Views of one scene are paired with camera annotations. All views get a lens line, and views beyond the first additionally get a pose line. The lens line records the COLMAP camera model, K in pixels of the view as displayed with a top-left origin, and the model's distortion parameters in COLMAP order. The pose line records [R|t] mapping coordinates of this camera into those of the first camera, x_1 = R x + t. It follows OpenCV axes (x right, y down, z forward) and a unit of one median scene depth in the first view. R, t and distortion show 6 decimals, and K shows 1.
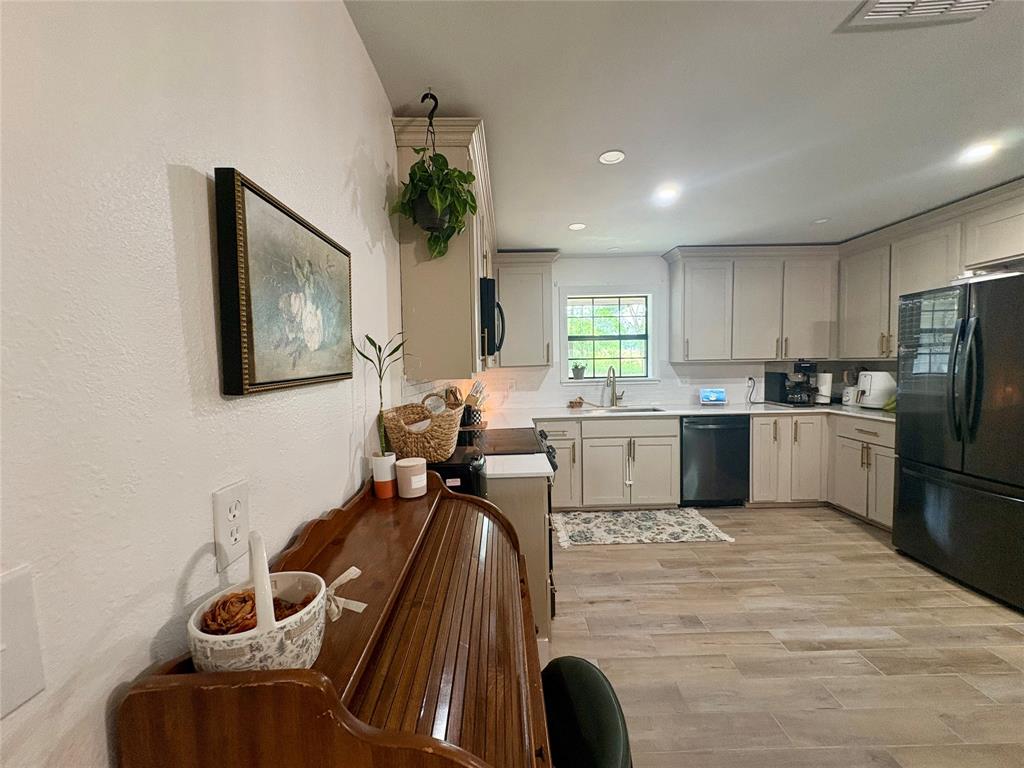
lens RADIAL K [[409.5, 0, 513.0], [0, 409.5, 385.3], [0, 0, 1]] dist [-0.000891, 0.000076]
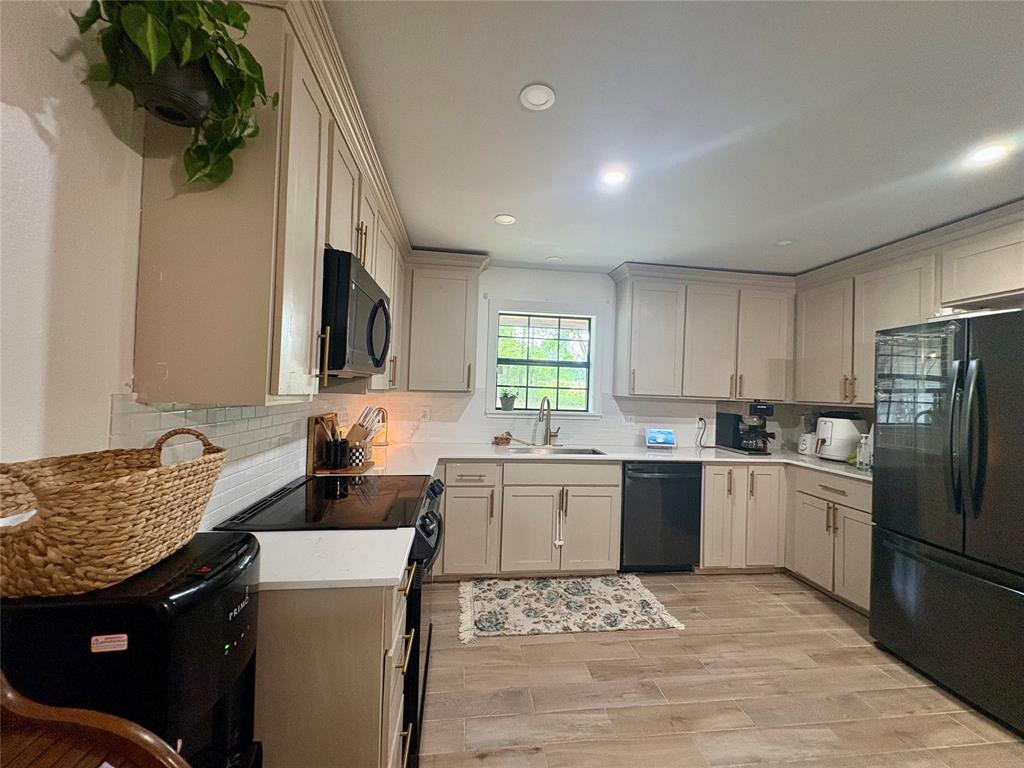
lens RADIAL K [[409.5, 0, 513.0], [0, 409.5, 385.3], [0, 0, 1]] dist [-0.000891, 0.000076]
pose [[0.991741, 0.055400, 0.115676, 0.084279], [-0.047703, 0.996525, -0.068279, -0.010681], [-0.119057, 0.062197, 0.990937, 0.197614]]
